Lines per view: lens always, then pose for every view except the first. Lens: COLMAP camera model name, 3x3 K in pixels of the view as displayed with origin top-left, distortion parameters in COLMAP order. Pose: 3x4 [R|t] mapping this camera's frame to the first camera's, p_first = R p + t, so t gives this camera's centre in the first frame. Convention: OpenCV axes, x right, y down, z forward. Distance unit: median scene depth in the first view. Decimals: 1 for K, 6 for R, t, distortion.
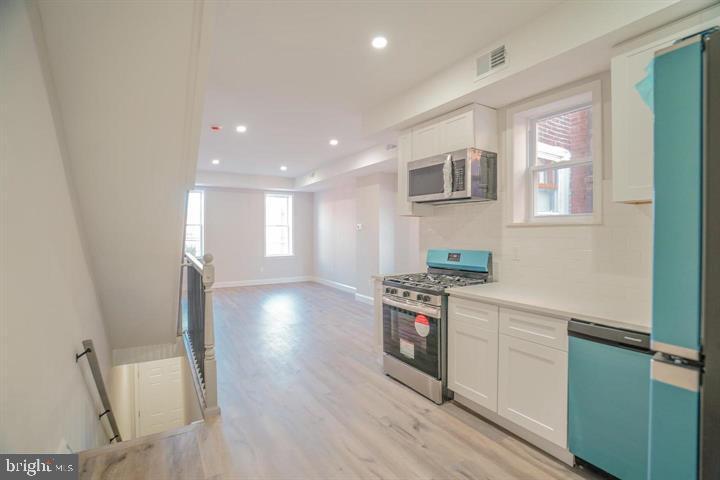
lens RADIAL K [[333.7, 0, 360.3], [0, 333.7, 237.3], [0, 0, 1]] dist [-0.062849, 0.022273]
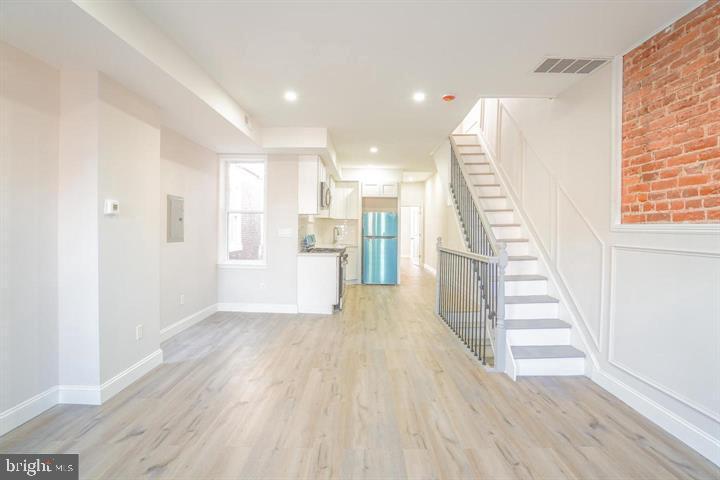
lens RADIAL K [[341.4, 0, 378.1], [0, 341.4, 230.6], [0, 0, 1]] dist [-0.068181, 0.023516]
pose [[-0.867707, -0.020223, 0.496665, -1.049594], [-0.010230, 0.999687, 0.022832, -0.035597], [-0.496971, 0.014731, -0.867642, 2.677186]]
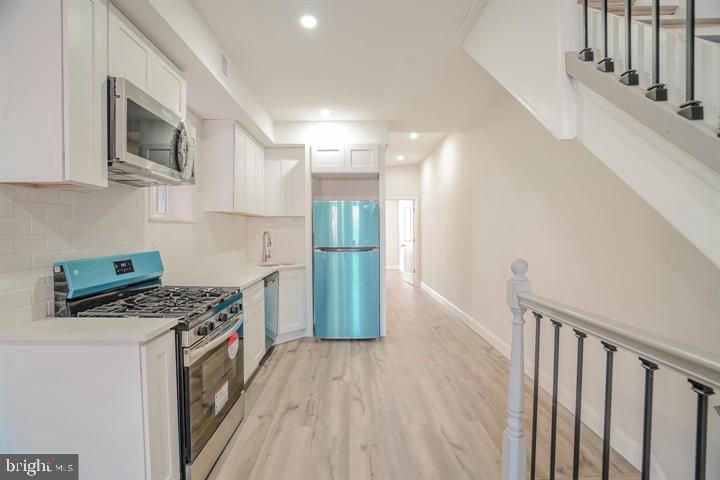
lens RADIAL K [[333.7, 0, 360.3], [0, 333.7, 237.3], [0, 0, 1]] dist [-0.062849, 0.022273]
pose [[-0.861337, -0.010633, 0.507923, -0.442468], [0.005948, 0.999501, 0.031012, -0.012199], [-0.508000, 0.029733, -0.860844, 1.423449]]
